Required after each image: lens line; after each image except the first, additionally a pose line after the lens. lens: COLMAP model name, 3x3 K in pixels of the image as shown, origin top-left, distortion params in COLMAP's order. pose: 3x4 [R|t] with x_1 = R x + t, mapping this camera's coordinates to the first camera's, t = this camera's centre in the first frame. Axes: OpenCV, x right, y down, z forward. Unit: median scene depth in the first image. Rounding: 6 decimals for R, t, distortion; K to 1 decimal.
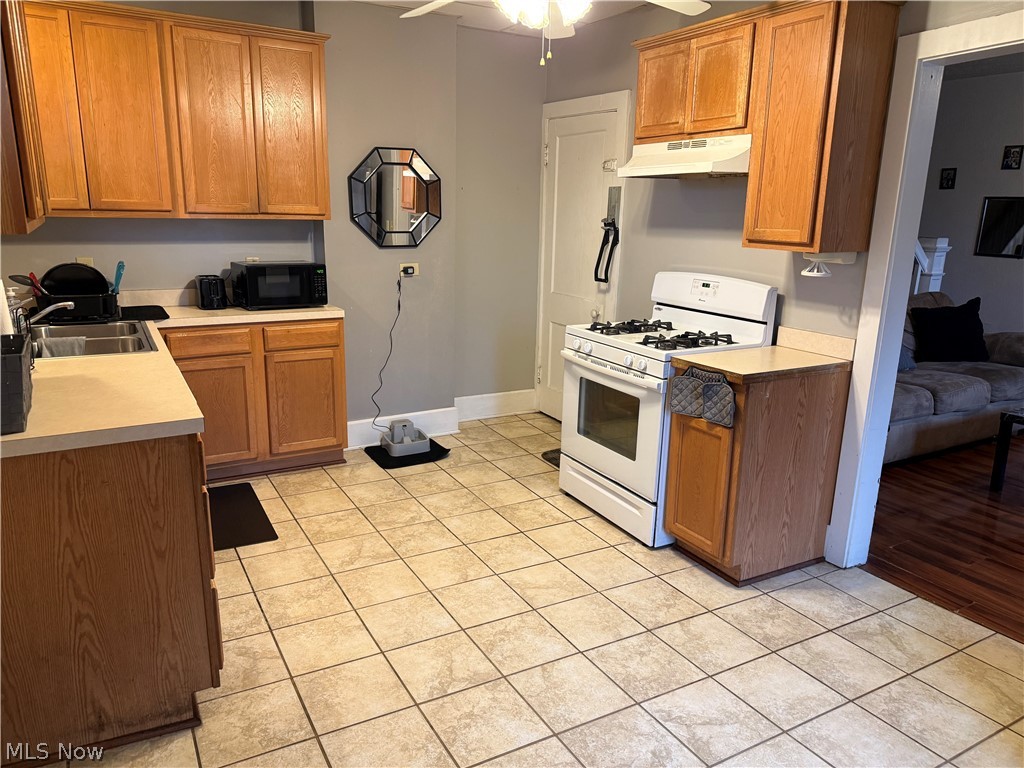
lens RADIAL K [[721.8, 0, 509.4], [0, 721.8, 381.9], [0, 0, 1]] dist [-0.001896, -0.000697]
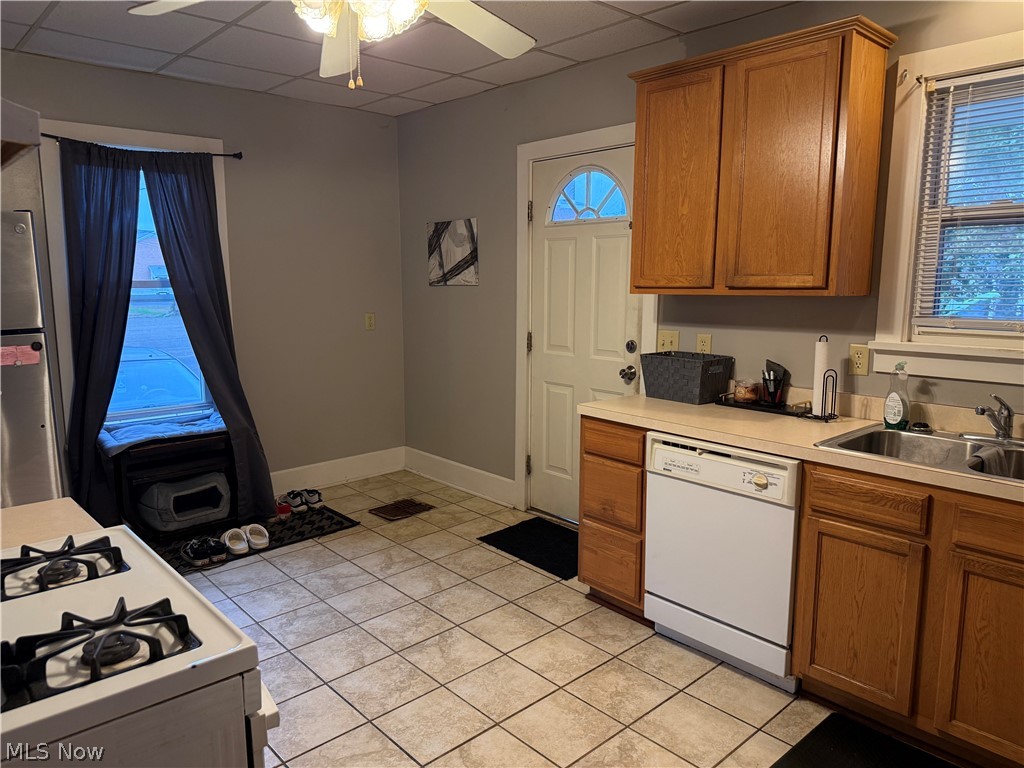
lens RADIAL K [[721.8, 0, 513.4], [0, 721.8, 384.0], [0, 0, 1]] dist [-0.001896, -0.000697]
pose [[-0.975961, 0.011236, -0.217657, 0.048661], [-0.071534, 0.926831, 0.368601, -0.384627], [0.205873, 0.375310, -0.903747, 1.604575]]
